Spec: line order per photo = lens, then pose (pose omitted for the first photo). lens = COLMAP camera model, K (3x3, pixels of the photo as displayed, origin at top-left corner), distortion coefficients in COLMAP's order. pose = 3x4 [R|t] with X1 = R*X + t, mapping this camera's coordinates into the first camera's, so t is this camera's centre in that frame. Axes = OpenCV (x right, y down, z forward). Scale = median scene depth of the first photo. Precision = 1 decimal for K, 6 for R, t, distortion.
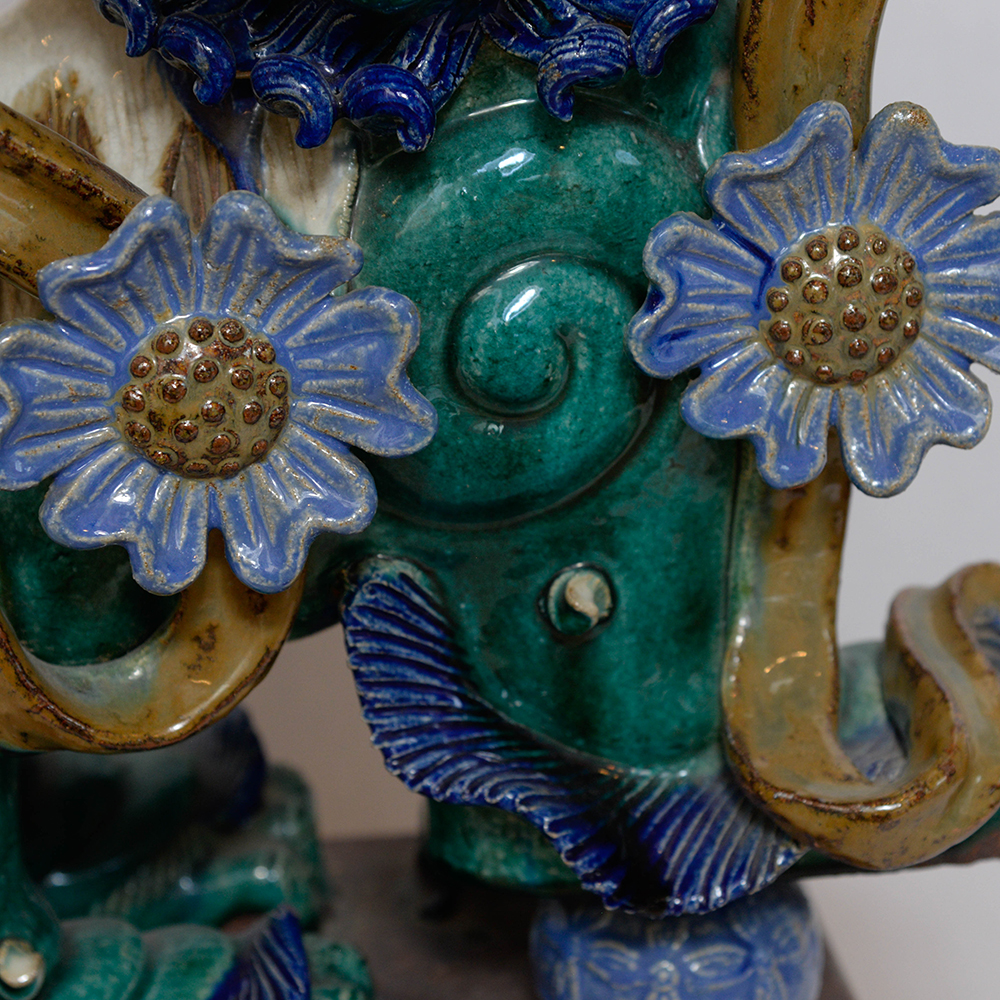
lens RADIAL K [[3132.2, 0, 500.0], [0, 3132.2, 500.0], [0, 0, 1]] dist [0.424462, -0.289937]
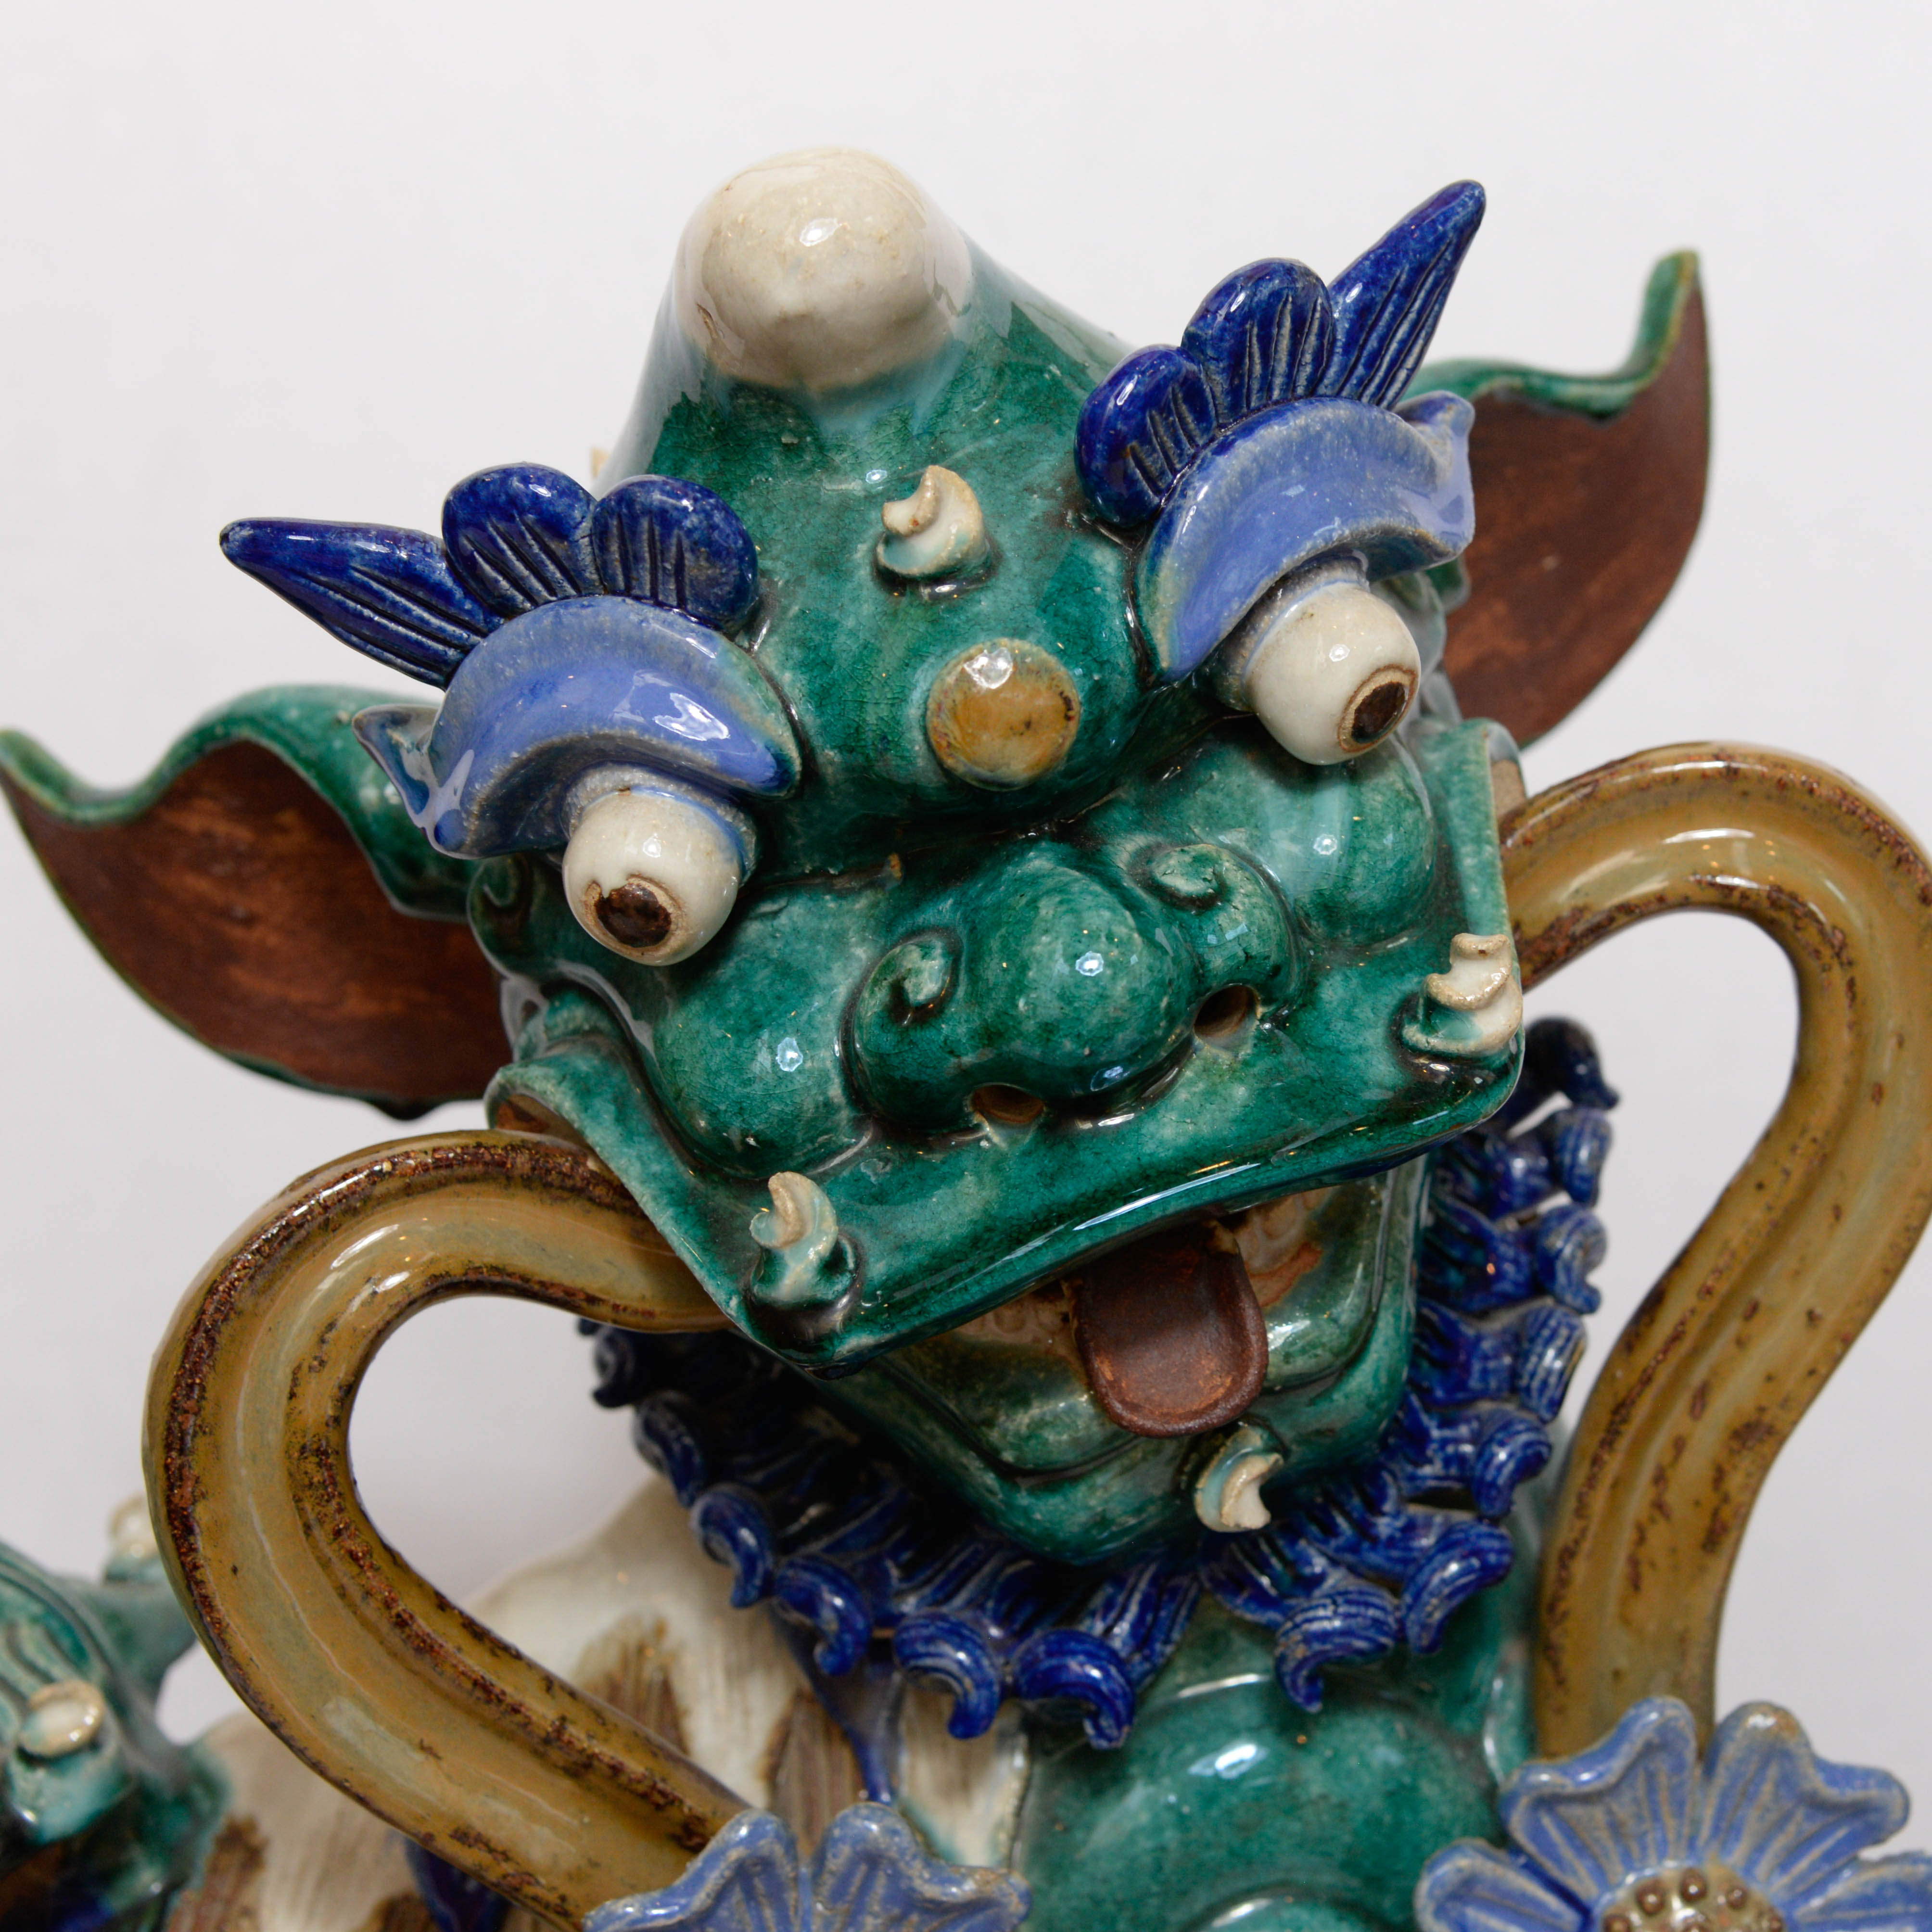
lens RADIAL K [[3630.6, 0, 1142.7], [0, 3630.6, 915.8], [0, 0, 1]] dist [0.081263, 0.193360]
pose [[0.999562, 0.026073, -0.014006, -0.011035], [-0.028998, 0.957453, -0.287130, -0.048579], [0.005924, 0.287410, 0.957789, 0.115417]]
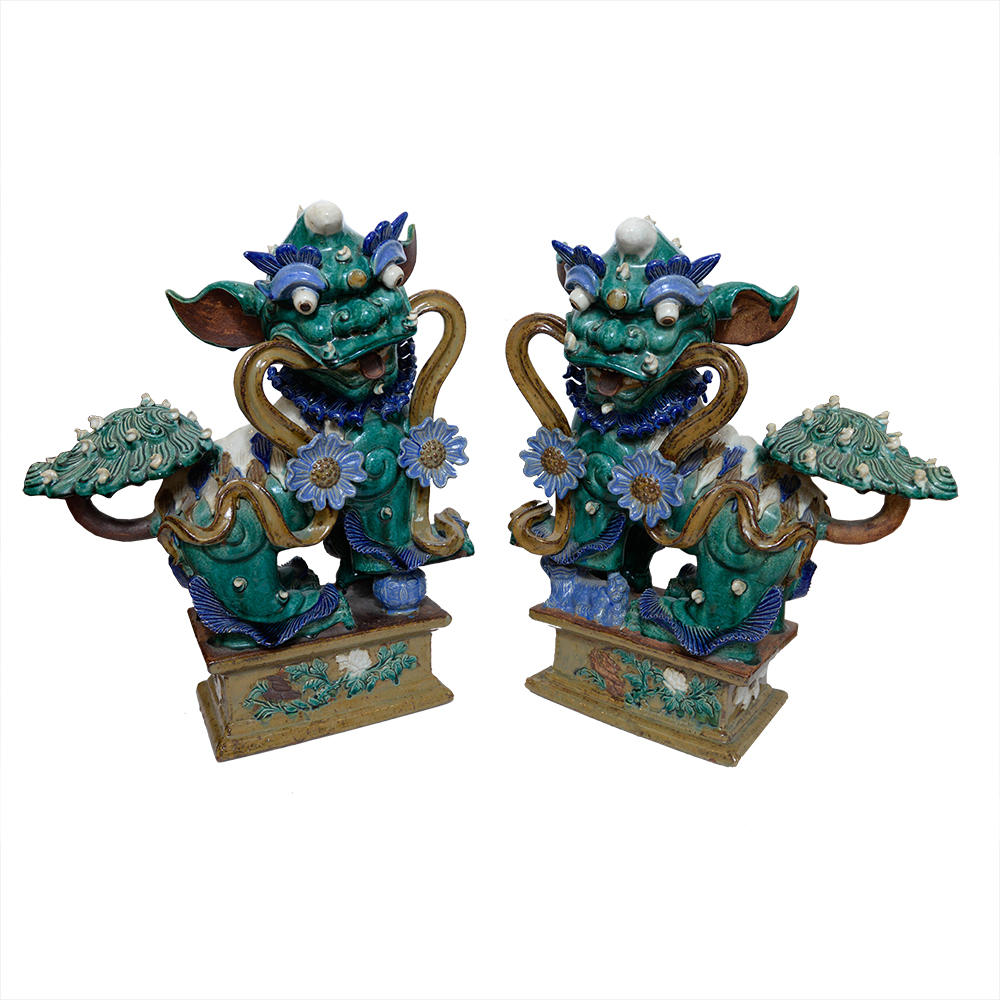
lens RADIAL K [[740.8, 0, 526.8], [0, 740.8, 501.5], [0, 0, 1]] dist [-0.092247, 0.003766]
pose [[0.905003, -0.069945, 0.419616, -0.292026], [0.122523, 0.987450, -0.099653, 0.170735], [-0.407380, 0.141599, 0.902215, -0.243915]]
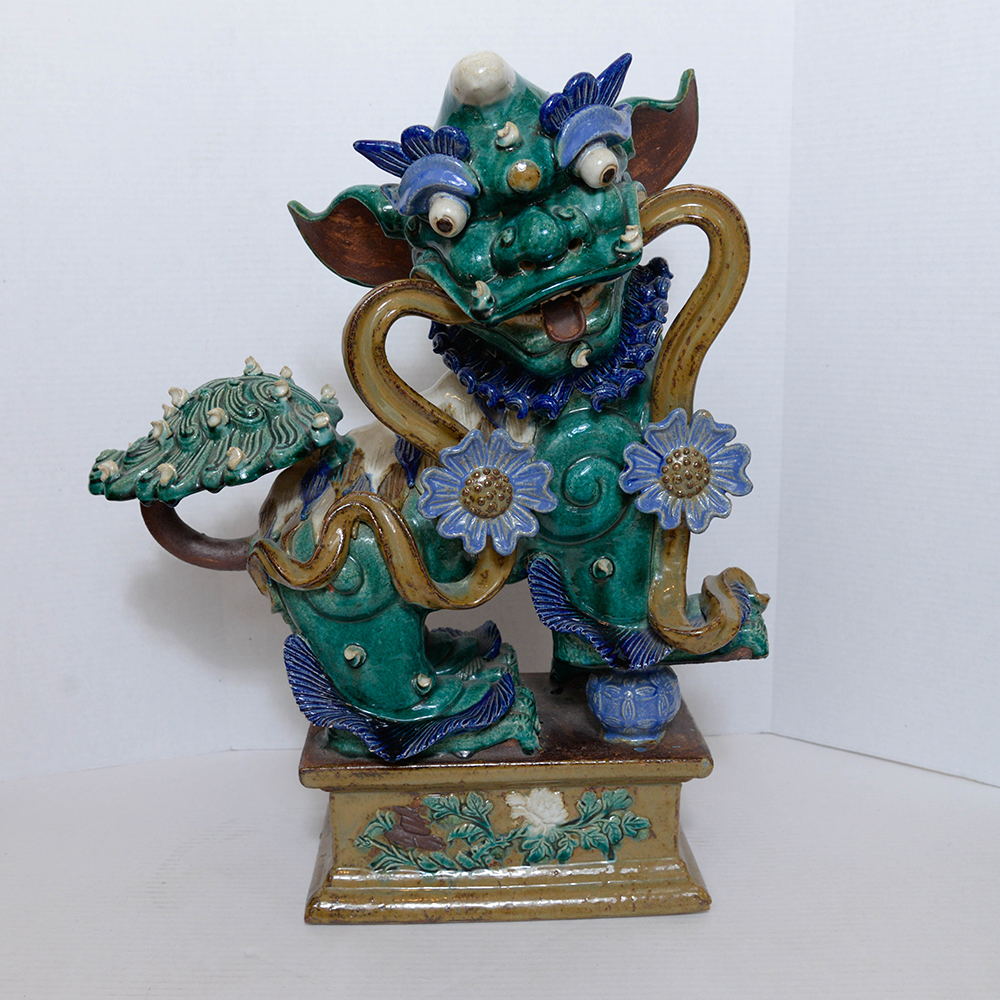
lens RADIAL K [[1230.4, 0, 480.6], [0, 1230.4, 497.4], [0, 0, 1]] dist [-0.057311, 0.030447]
pose [[0.995814, 0.014971, -0.090167, 0.013870], [-0.028110, 0.988846, -0.146267, 0.149046], [0.086972, 0.148190, 0.985127, -0.243186]]
